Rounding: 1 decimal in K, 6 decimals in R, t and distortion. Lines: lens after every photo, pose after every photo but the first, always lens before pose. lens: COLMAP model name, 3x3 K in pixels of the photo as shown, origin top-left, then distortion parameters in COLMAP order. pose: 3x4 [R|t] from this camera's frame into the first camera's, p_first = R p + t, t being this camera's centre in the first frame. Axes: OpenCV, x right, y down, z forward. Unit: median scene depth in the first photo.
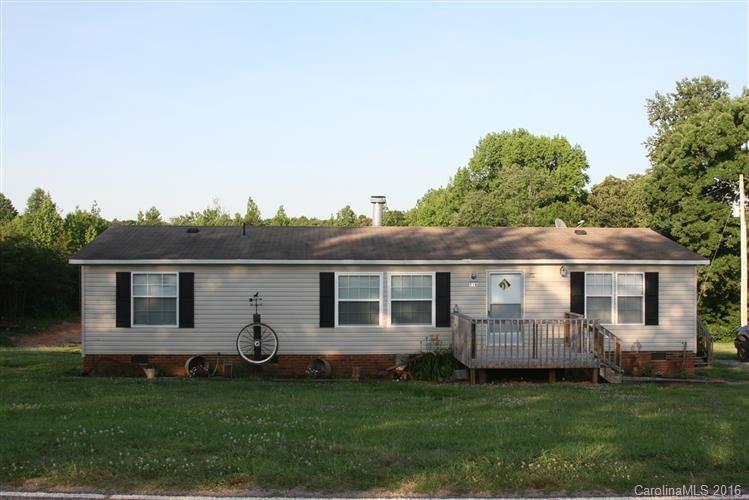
lens RADIAL K [[823.5, 0, 374.5], [0, 823.5, 250.0], [0, 0, 1]] dist [-0.118140, 0.001536]
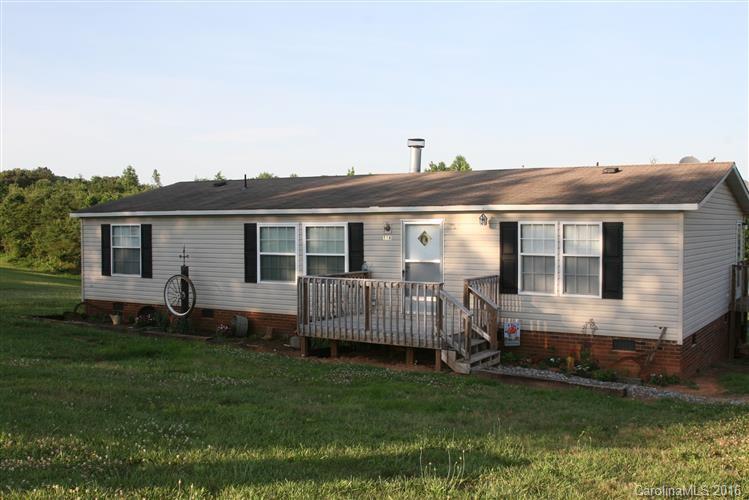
lens RADIAL K [[823.5, 0, 374.5], [0, 823.5, 250.0], [0, 0, 1]] dist [-0.118140, 0.001536]
pose [[0.813986, 0.014401, -0.580706, 0.591439], [0.010001, 0.999197, 0.038797, 0.022603], [0.580799, -0.037388, 0.813188, 0.327902]]
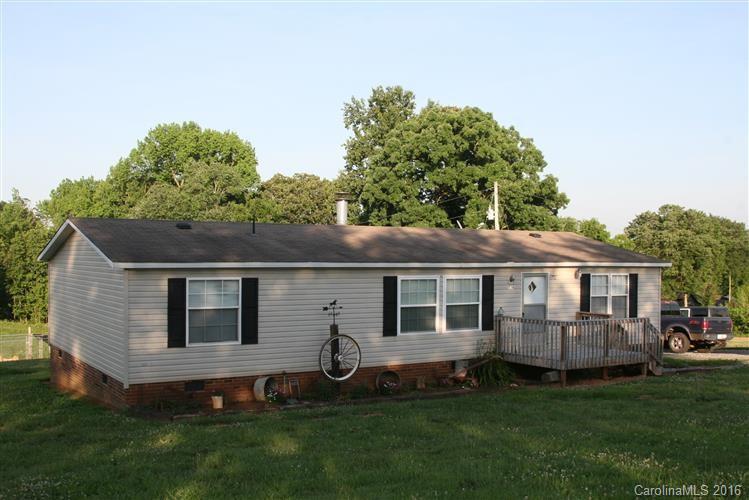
lens RADIAL K [[823.5, 0, 374.5], [0, 823.5, 250.0], [0, 0, 1]] dist [-0.118140, 0.001536]
pose [[0.877011, 0.007310, 0.480414, -0.515443], [-0.010501, 0.999937, 0.003954, -0.005719], [-0.480355, -0.008513, 0.877033, 0.199267]]
